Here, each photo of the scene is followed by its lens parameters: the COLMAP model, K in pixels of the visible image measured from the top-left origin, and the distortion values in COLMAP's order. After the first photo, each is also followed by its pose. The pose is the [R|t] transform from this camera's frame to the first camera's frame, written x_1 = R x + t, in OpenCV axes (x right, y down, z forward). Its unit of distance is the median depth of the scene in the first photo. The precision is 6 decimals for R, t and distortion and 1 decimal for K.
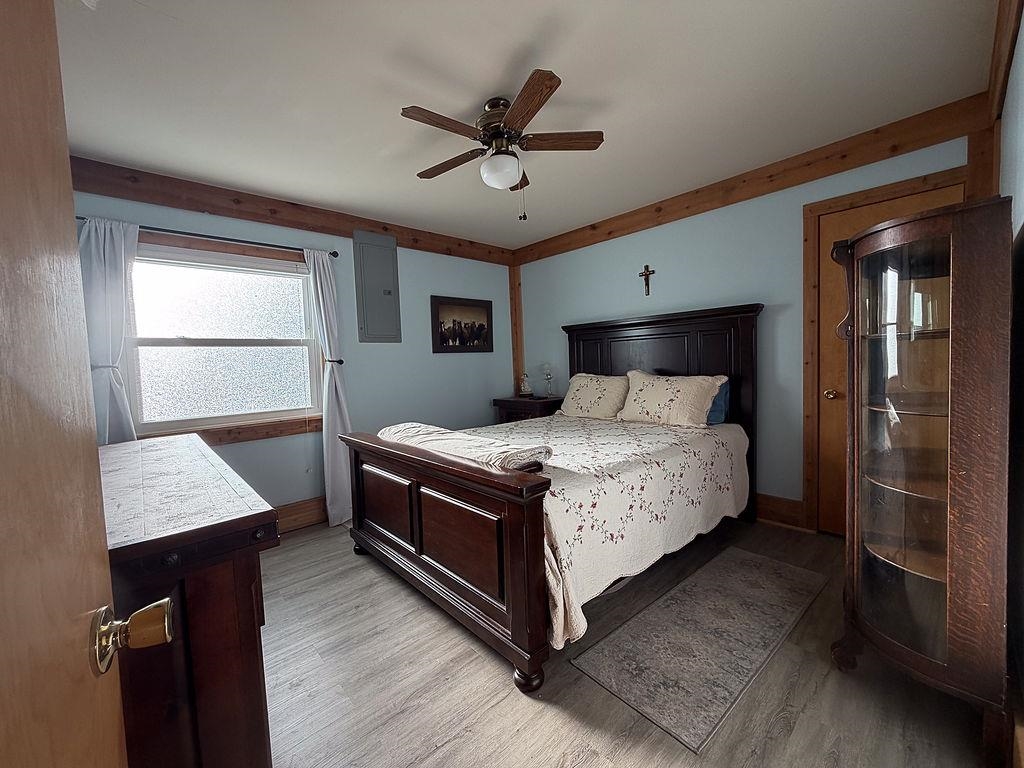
lens RADIAL K [[407.0, 0, 512.3], [0, 407.0, 380.9], [0, 0, 1]] dist [0.003669, -0.000358]
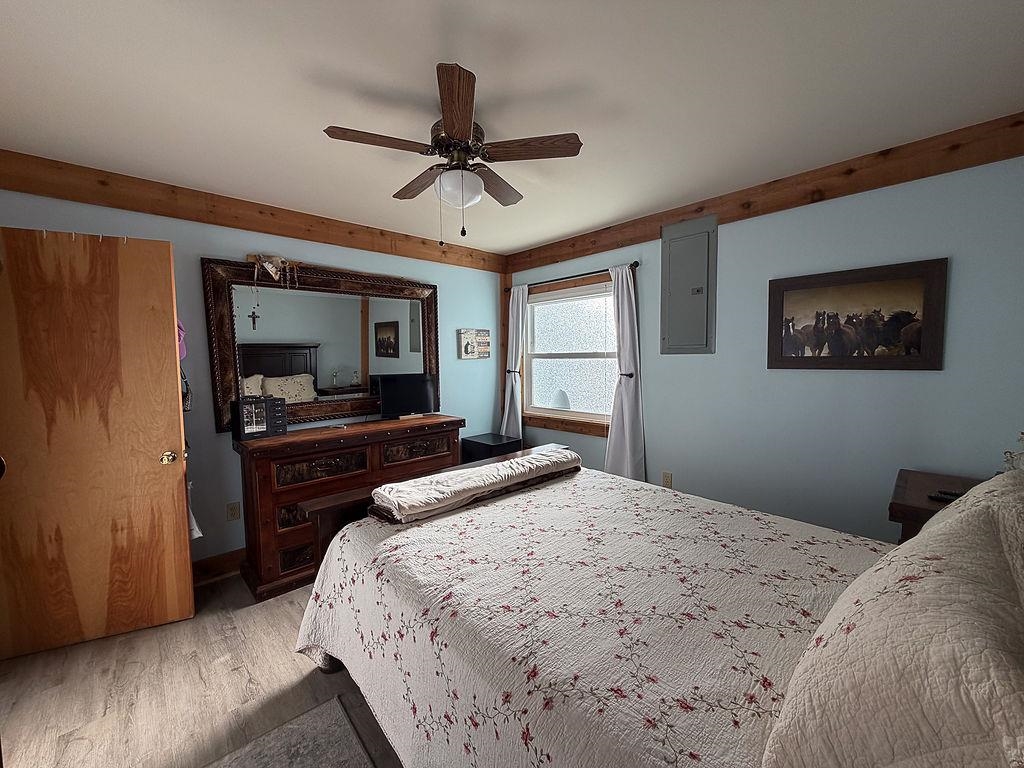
lens RADIAL K [[407.0, 0, 512.8], [0, 407.0, 385.2], [0, 0, 1]] dist [0.003669, -0.000358]
pose [[0.022663, 0.111267, -0.993532, 0.451365], [-0.031602, 0.993370, 0.110528, -0.100247], [0.999244, 0.028893, 0.026029, 0.563630]]
